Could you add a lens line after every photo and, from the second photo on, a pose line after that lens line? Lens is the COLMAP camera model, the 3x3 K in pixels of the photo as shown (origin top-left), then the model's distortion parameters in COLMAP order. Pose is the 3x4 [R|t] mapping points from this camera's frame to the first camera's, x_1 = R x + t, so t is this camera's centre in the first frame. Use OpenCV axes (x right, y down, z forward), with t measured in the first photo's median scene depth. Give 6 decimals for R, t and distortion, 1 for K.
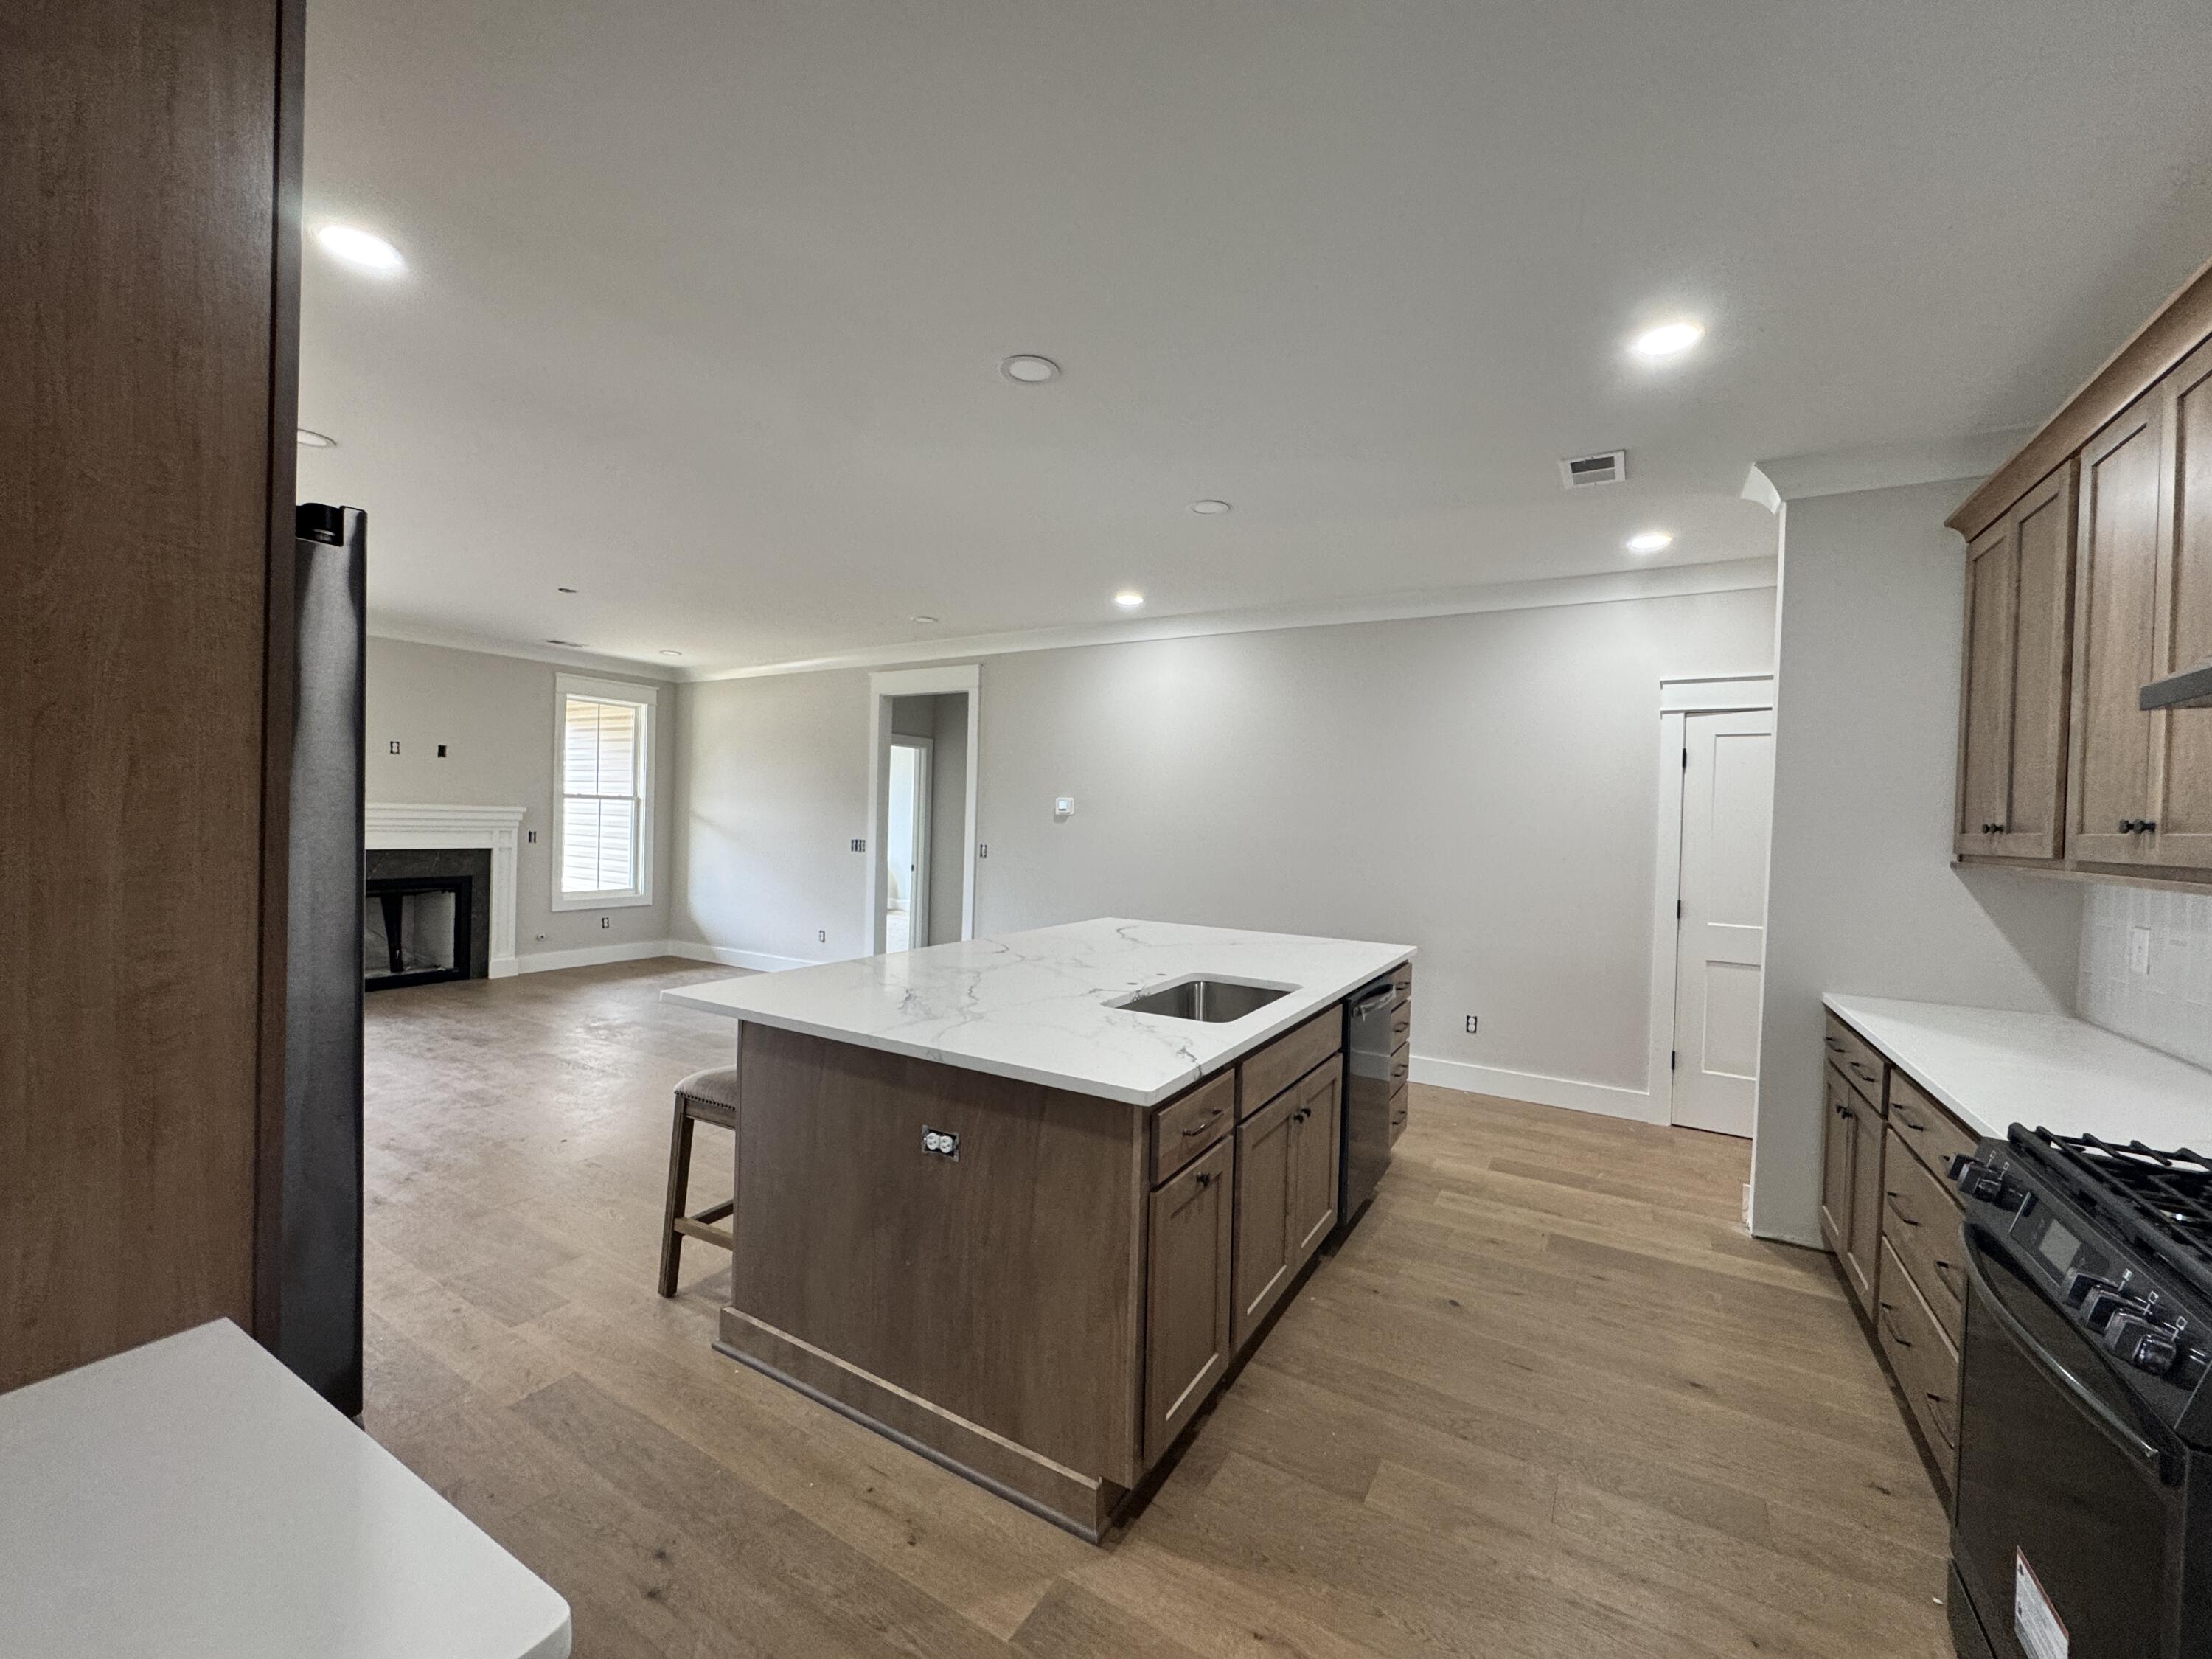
lens RADIAL K [[885.9, 0, 1102.4], [0, 885.9, 830.4], [0, 0, 1]] dist [-0.006047, 0.001283]
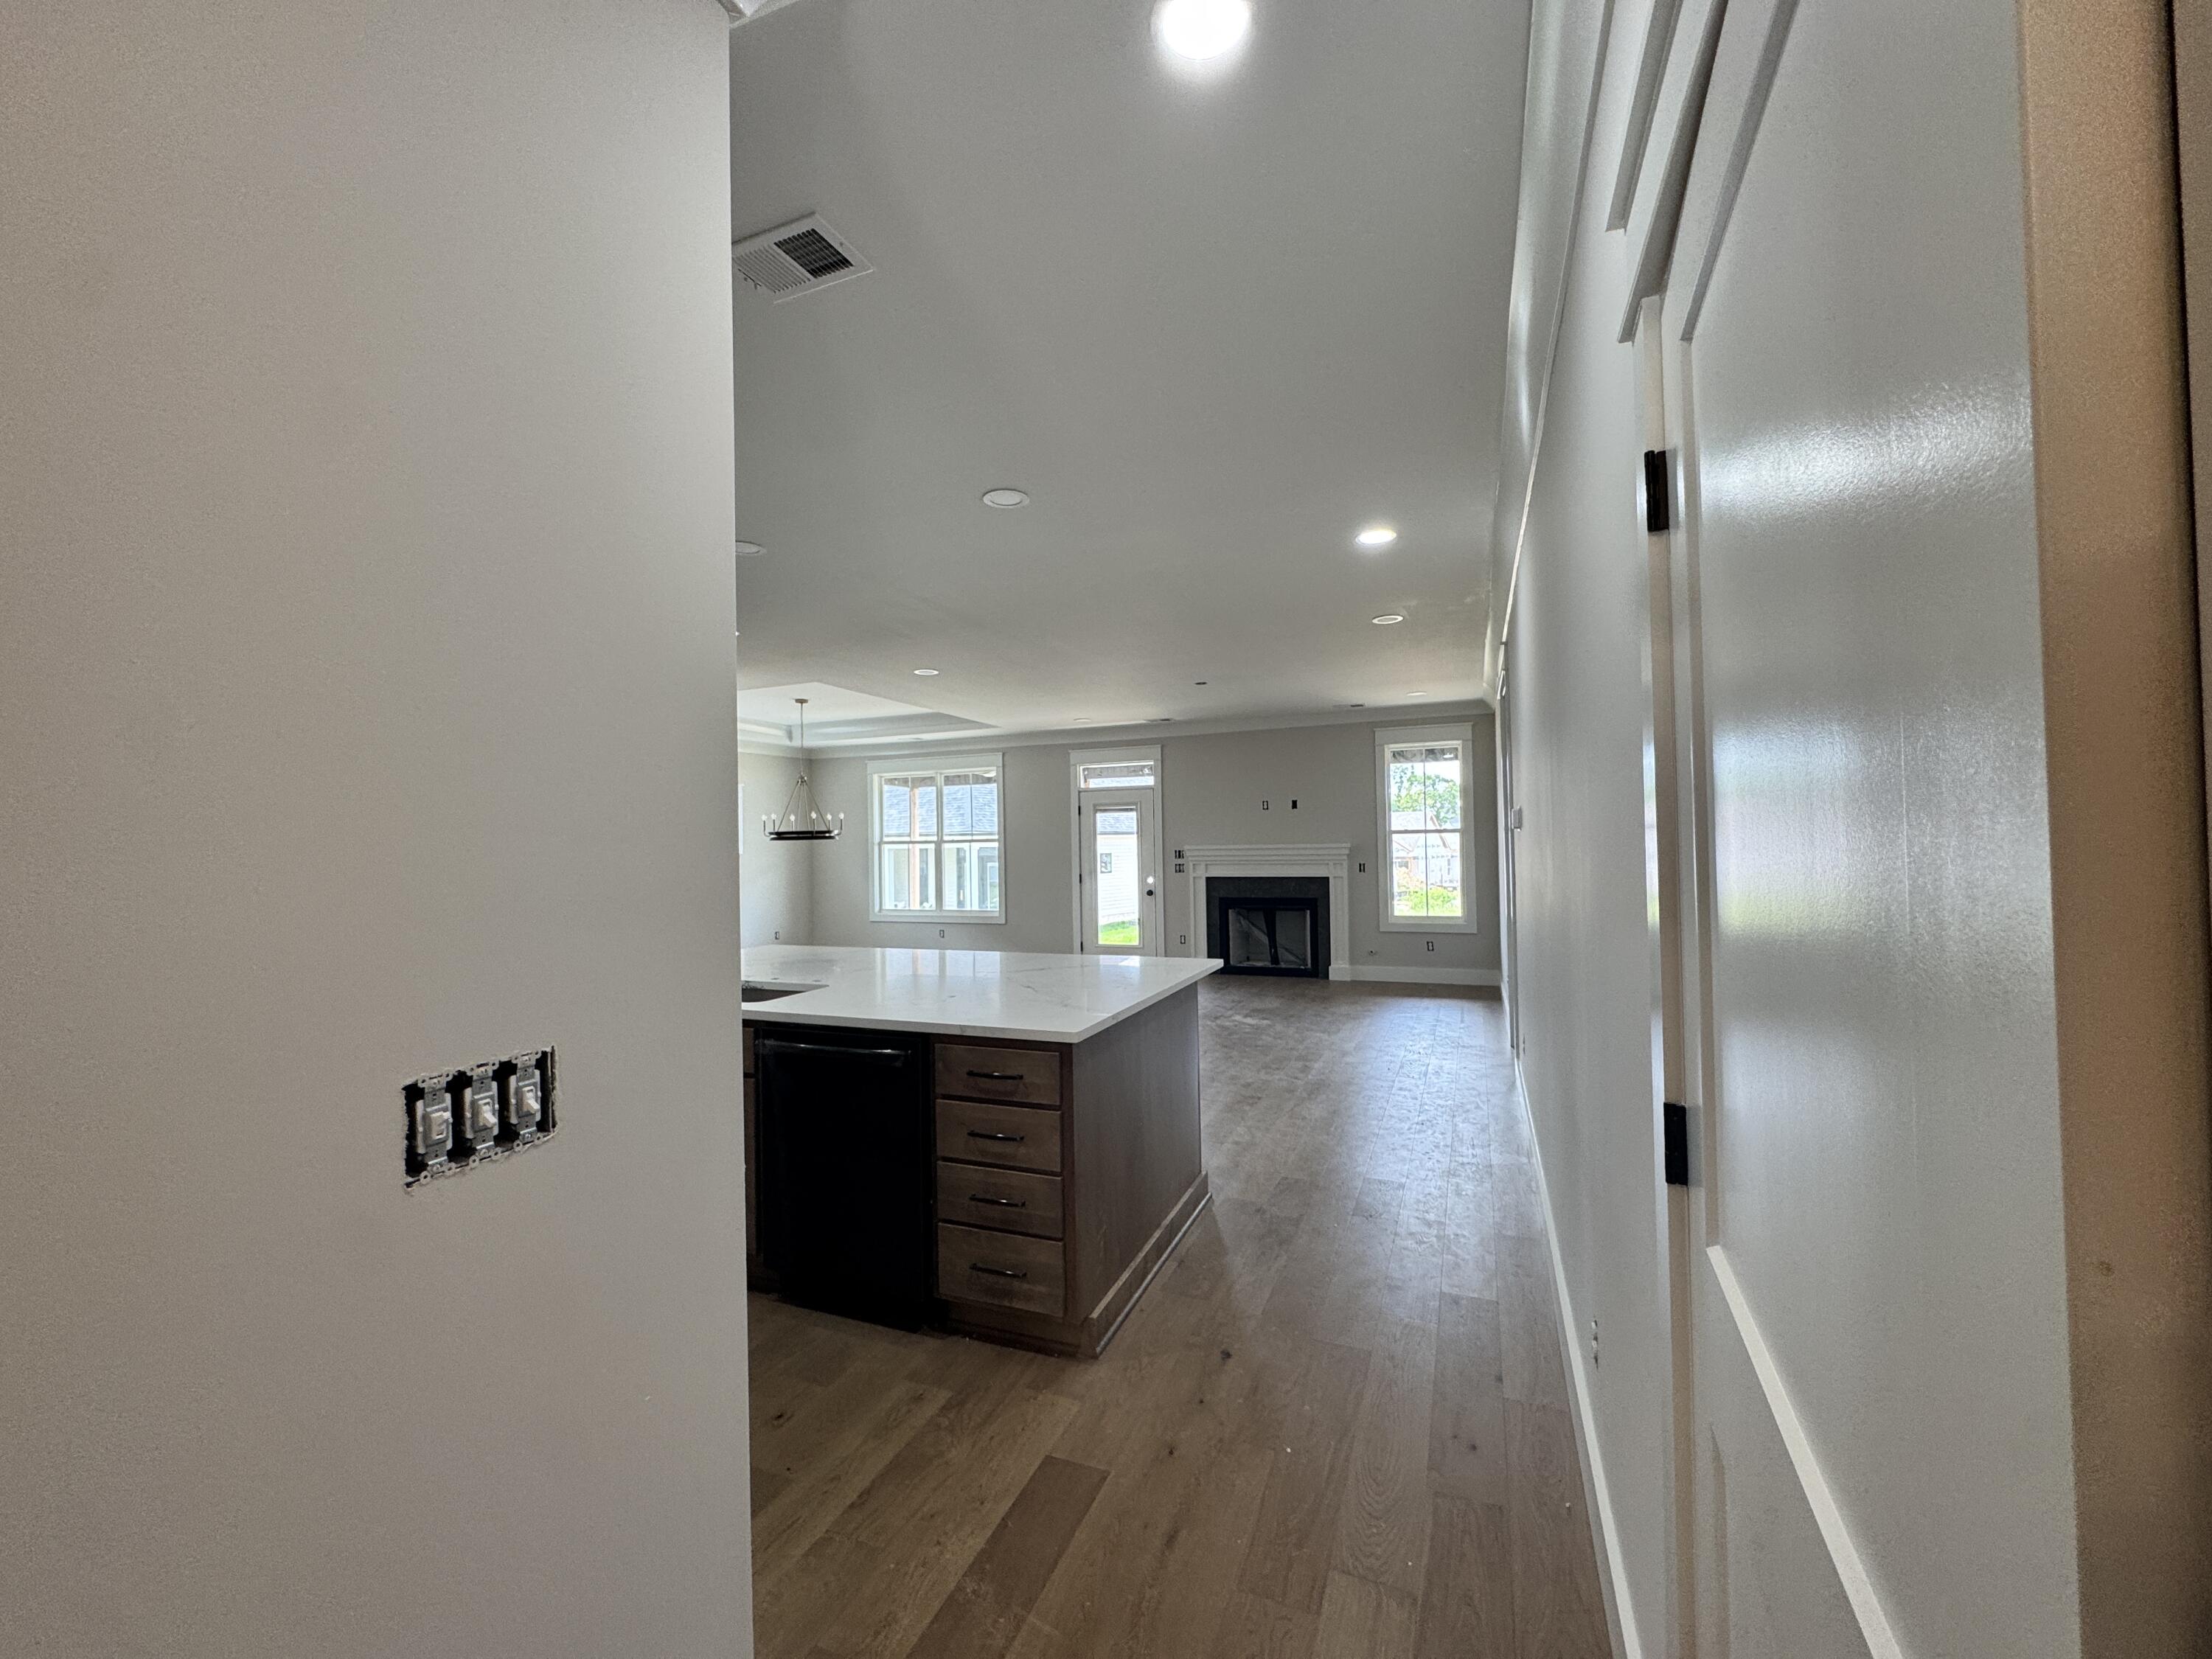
lens RADIAL K [[885.9, 0, 1103.1], [0, 885.9, 824.8], [0, 0, 1]] dist [-0.006047, 0.001283]
pose [[0.140251, -0.054631, -0.988608, 0.522313], [0.009546, 0.998505, -0.053823, 0.011370], [0.990070, -0.001888, 0.140563, 0.498372]]
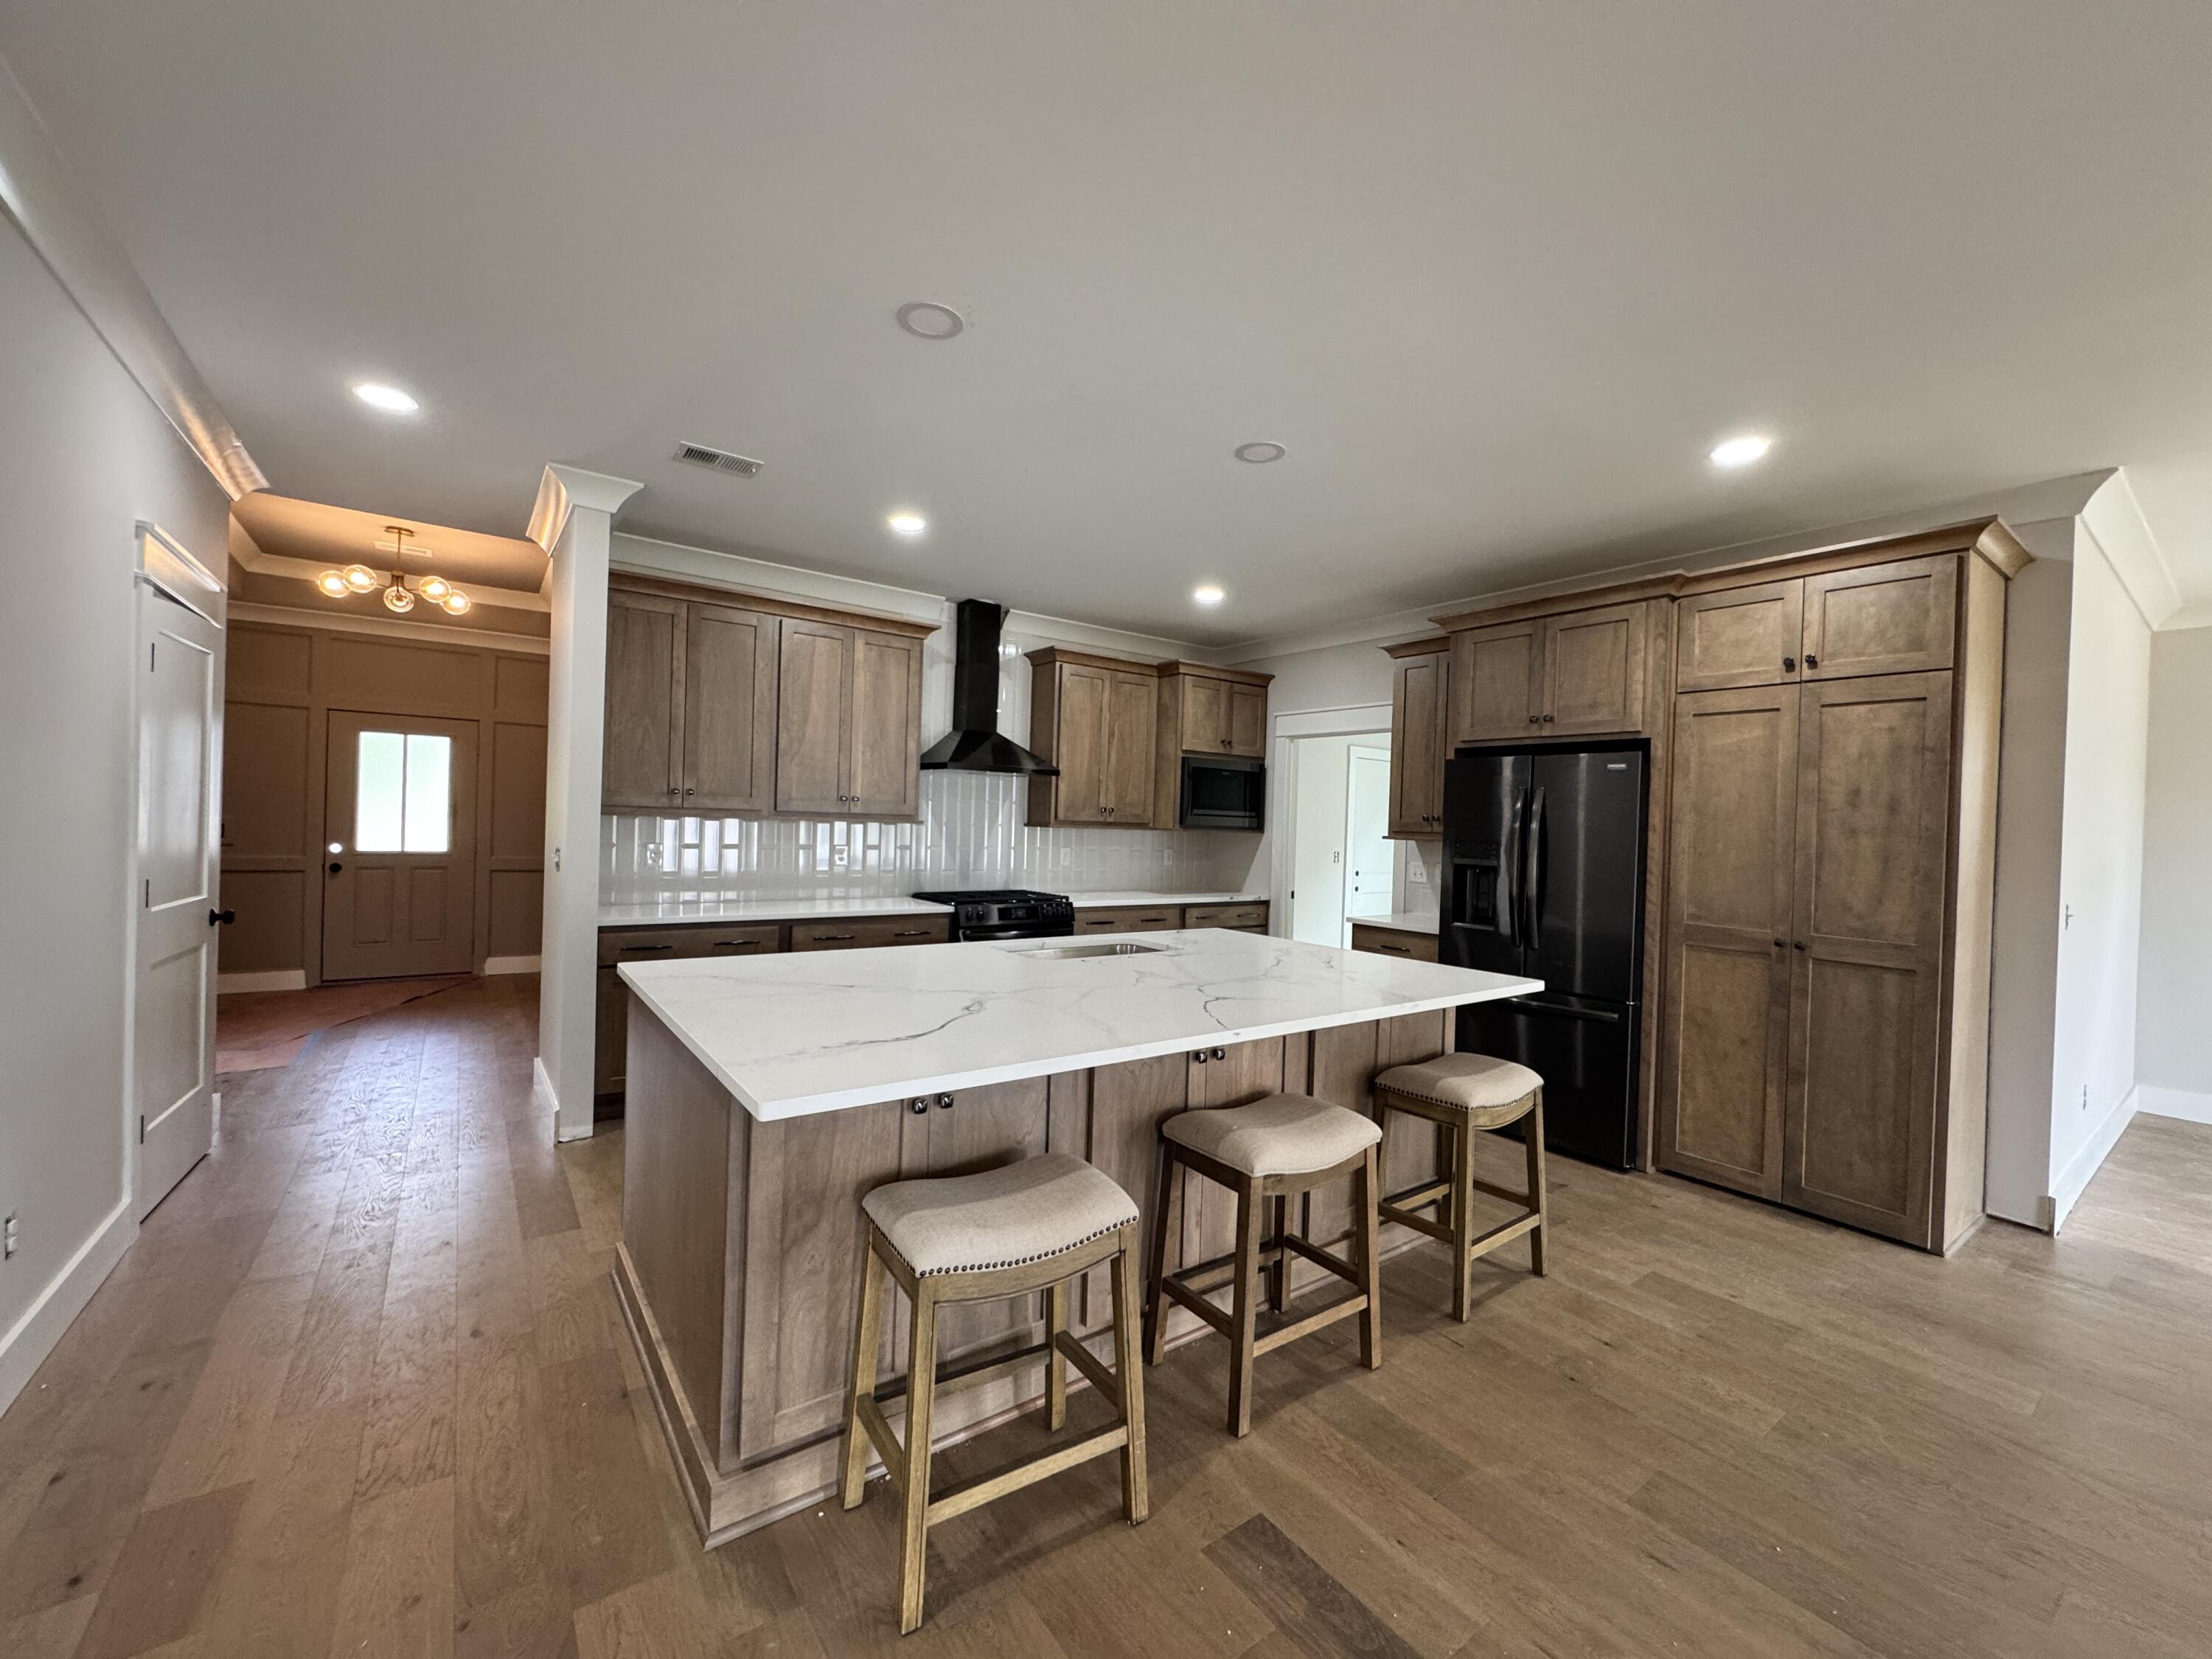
lens RADIAL K [[885.9, 0, 1103.8], [0, 885.9, 832.5], [0, 0, 1]] dist [-0.006047, 0.001283]
pose [[-0.917540, -0.061869, 0.392800, -0.139936], [-0.053419, 0.998046, 0.032418, -0.006603], [-0.394038, 0.008762, -0.919052, 0.794917]]
